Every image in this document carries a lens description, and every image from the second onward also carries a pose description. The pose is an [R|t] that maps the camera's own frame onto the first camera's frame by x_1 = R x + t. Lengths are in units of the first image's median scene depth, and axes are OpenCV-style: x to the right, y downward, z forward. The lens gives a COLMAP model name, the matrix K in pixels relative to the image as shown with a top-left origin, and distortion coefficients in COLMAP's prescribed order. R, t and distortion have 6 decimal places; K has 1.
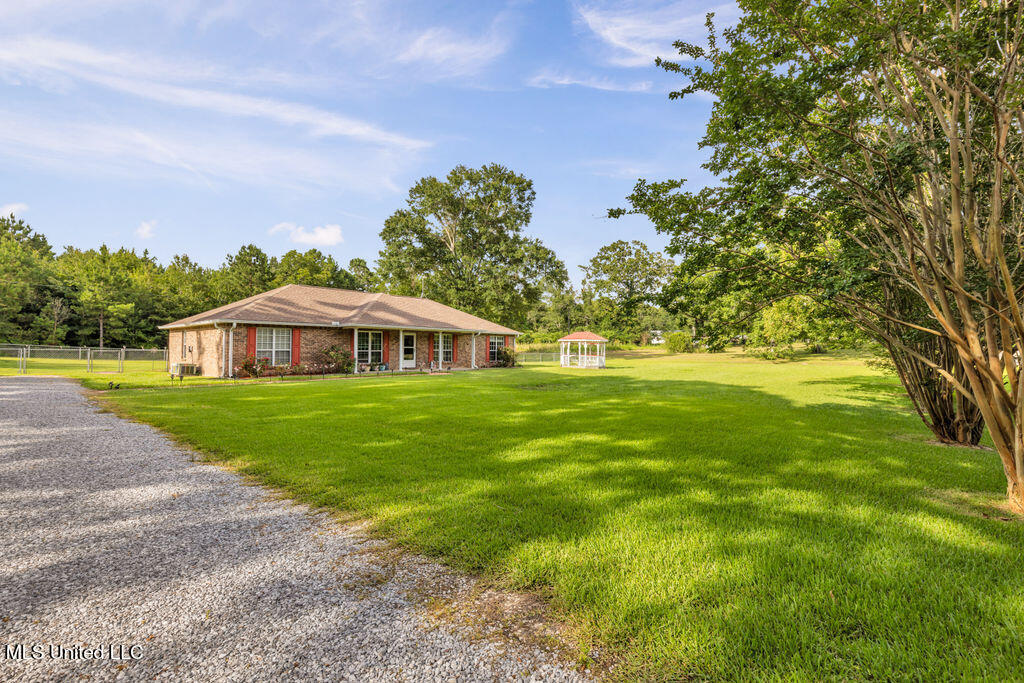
lens RADIAL K [[471.2, 0, 521.6], [0, 471.2, 327.4], [0, 0, 1]] dist [0.019014, -0.000034]
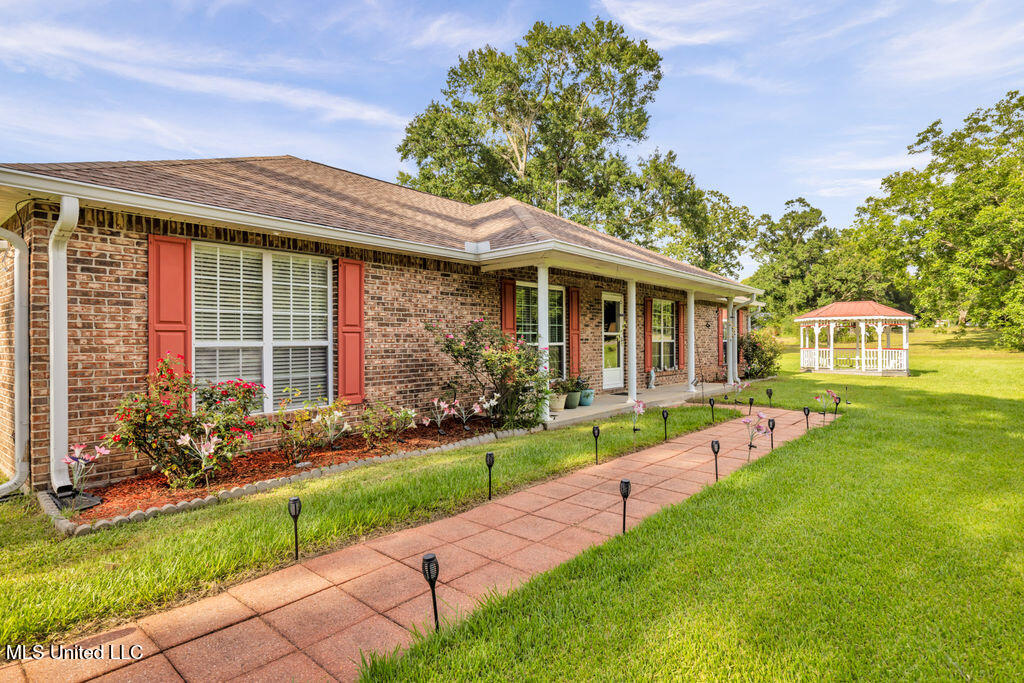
lens RADIAL K [[521.4, 0, 512.0], [0, 521.4, 341.5], [0, 0, 1]] dist [-0.001461, -0.000010]
pose [[0.999391, -0.008294, 0.033888, -0.330886], [0.006576, 0.998703, 0.050497, 0.027543], [-0.034263, -0.050243, 0.998149, 0.593627]]
